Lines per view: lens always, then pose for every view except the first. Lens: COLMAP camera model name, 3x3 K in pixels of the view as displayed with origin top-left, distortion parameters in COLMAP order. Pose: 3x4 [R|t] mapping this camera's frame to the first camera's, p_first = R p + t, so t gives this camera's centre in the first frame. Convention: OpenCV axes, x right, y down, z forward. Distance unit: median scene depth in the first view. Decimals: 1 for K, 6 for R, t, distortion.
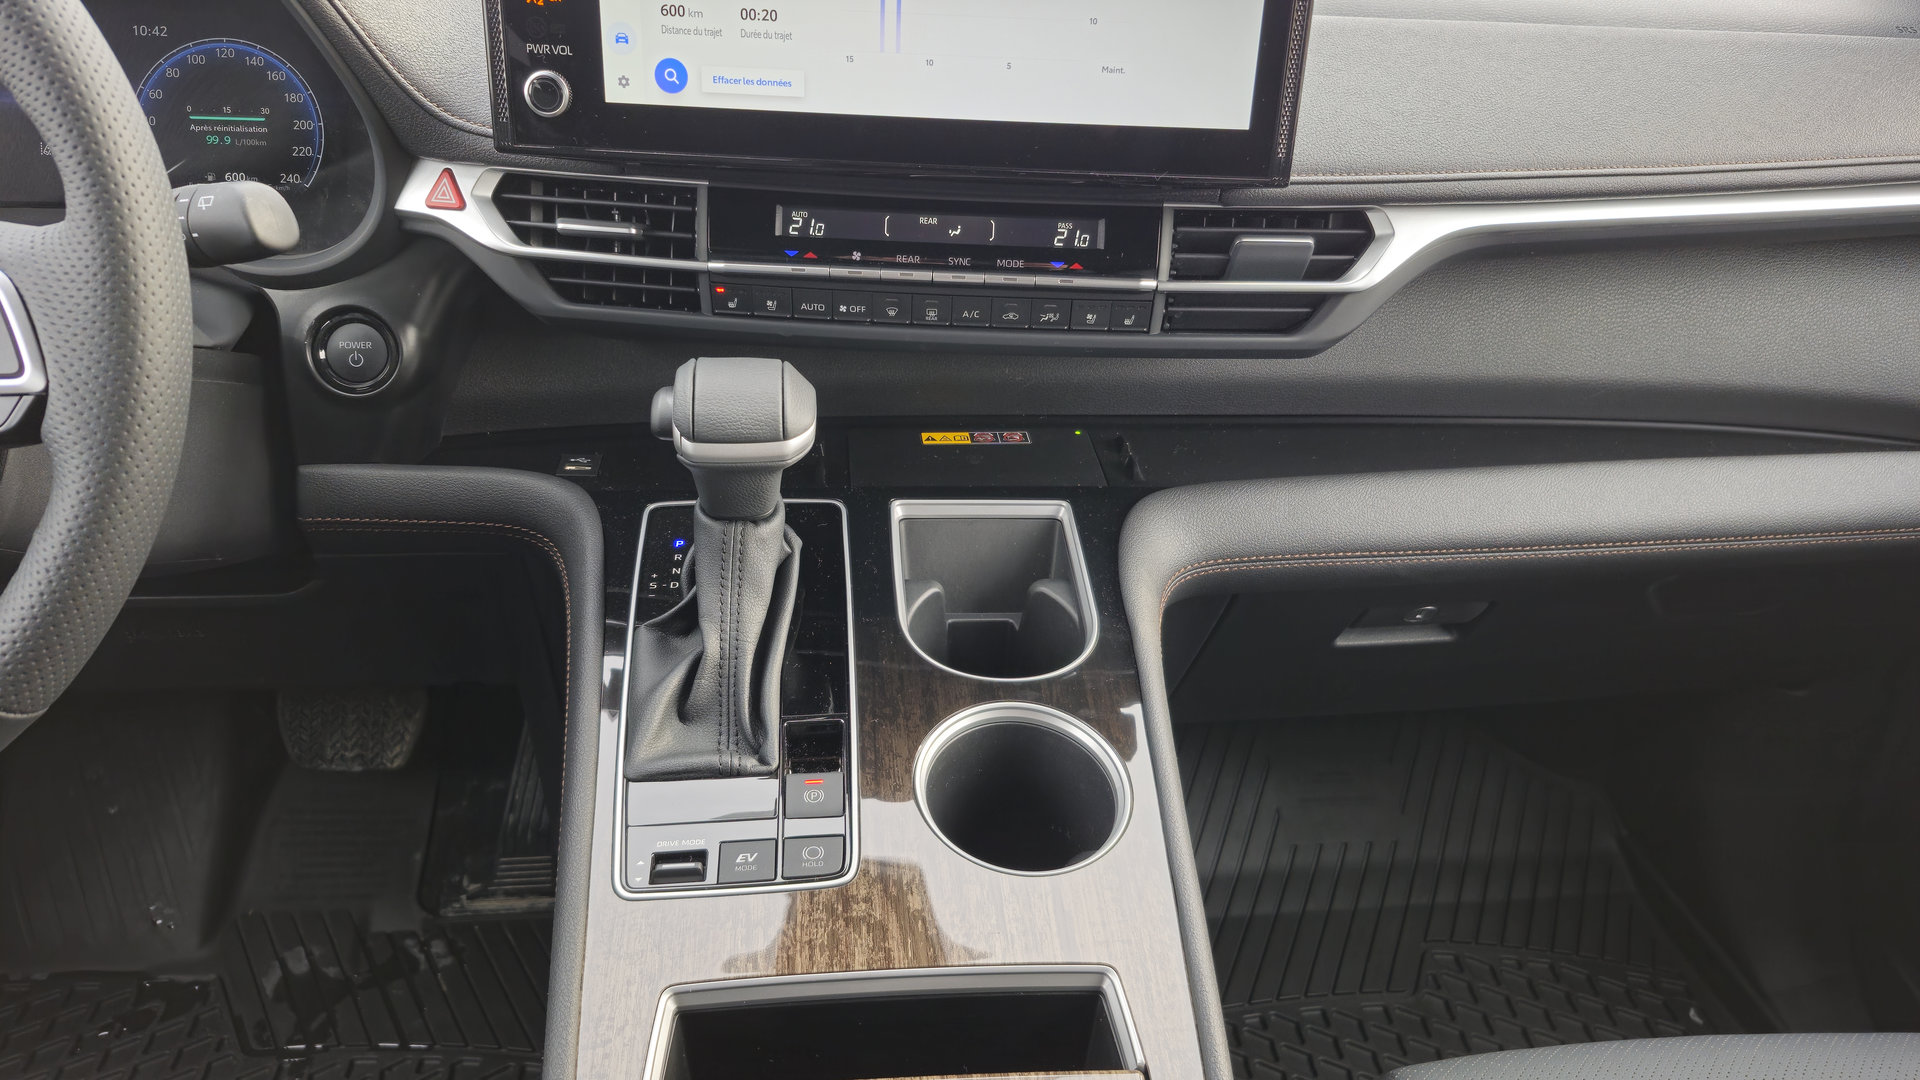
lens RADIAL K [[1325.7, 0, 964.6], [0, 1325.7, 538.6], [0, 0, 1]] dist [0.062113, -0.050558]
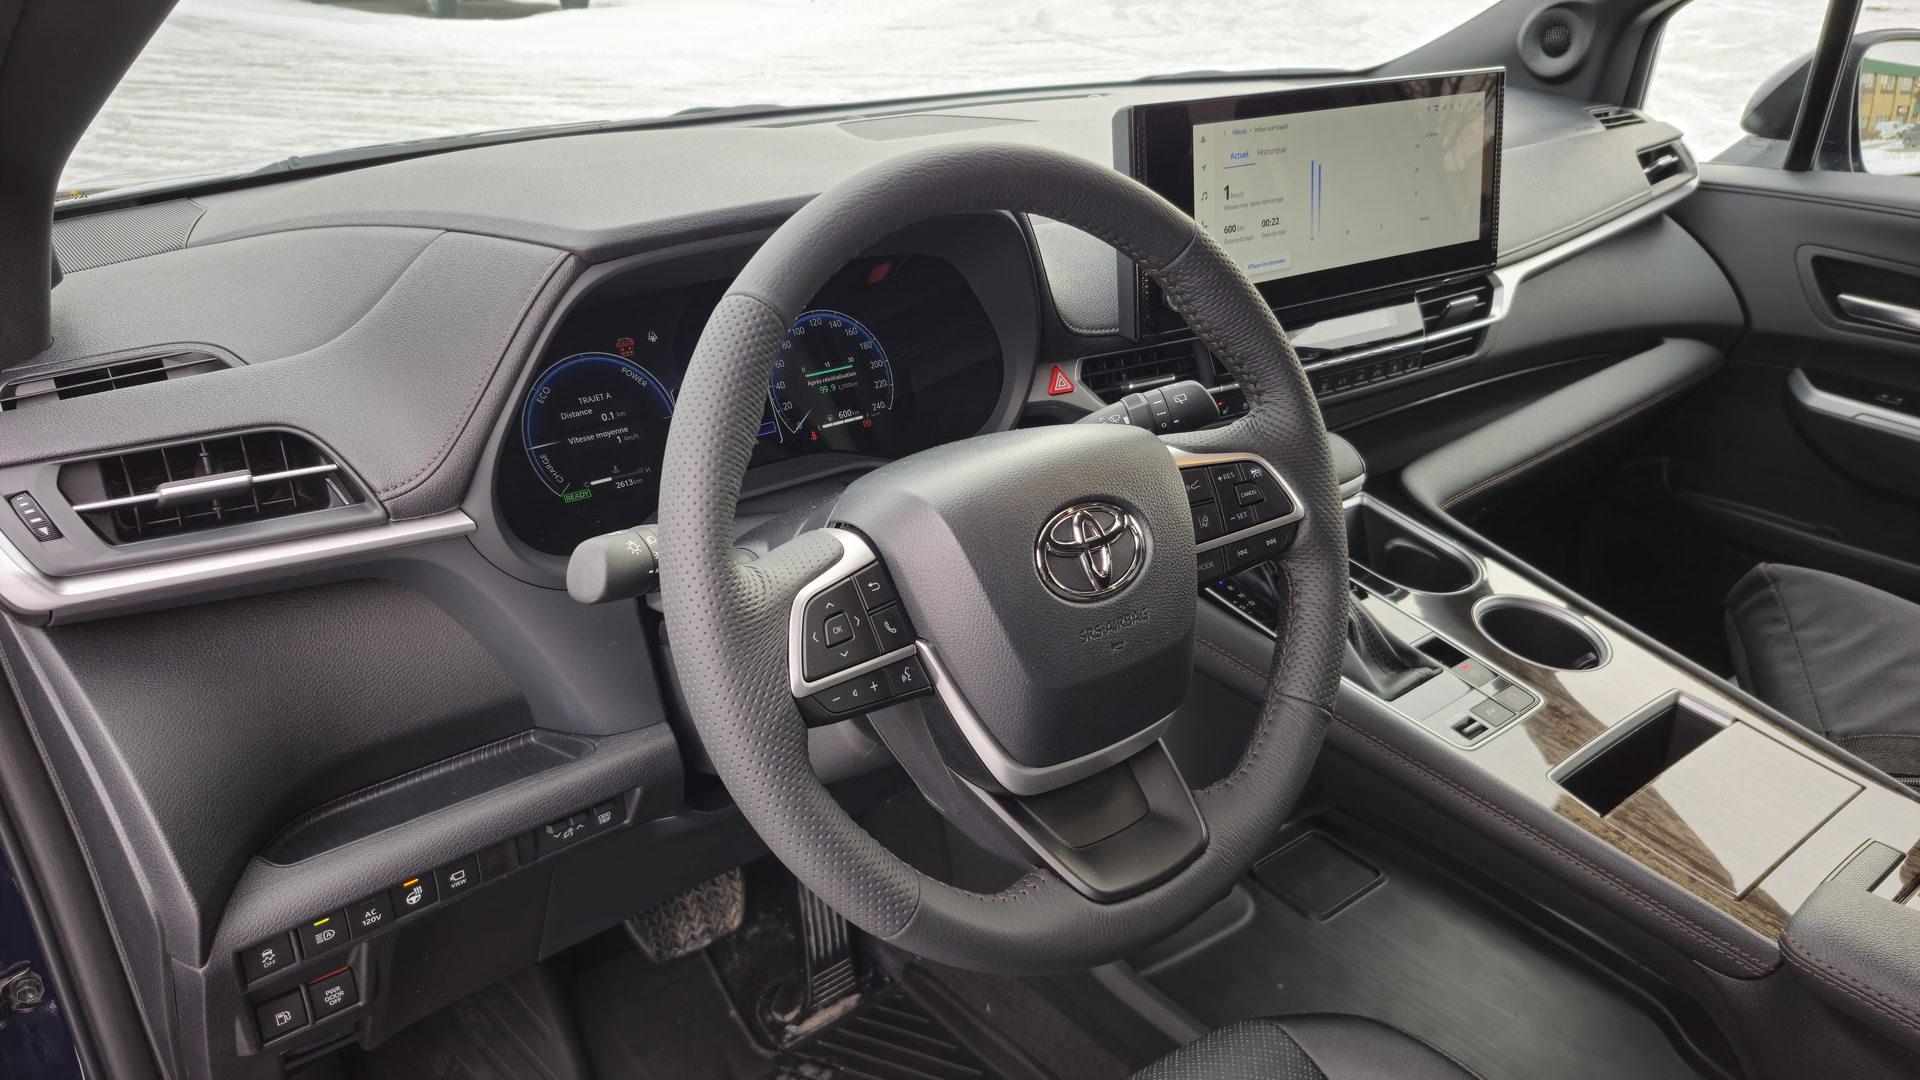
lens RADIAL K [[1317.7, 0, 963.4], [0, 1317.7, 577.7], [0, 0, 1]] dist [0.108574, -0.135677]
pose [[0.835639, -0.282513, 0.471056, -1.201383], [0.306260, 0.951554, 0.027393, -0.132227], [-0.455974, 0.121375, 0.881678, -0.159521]]
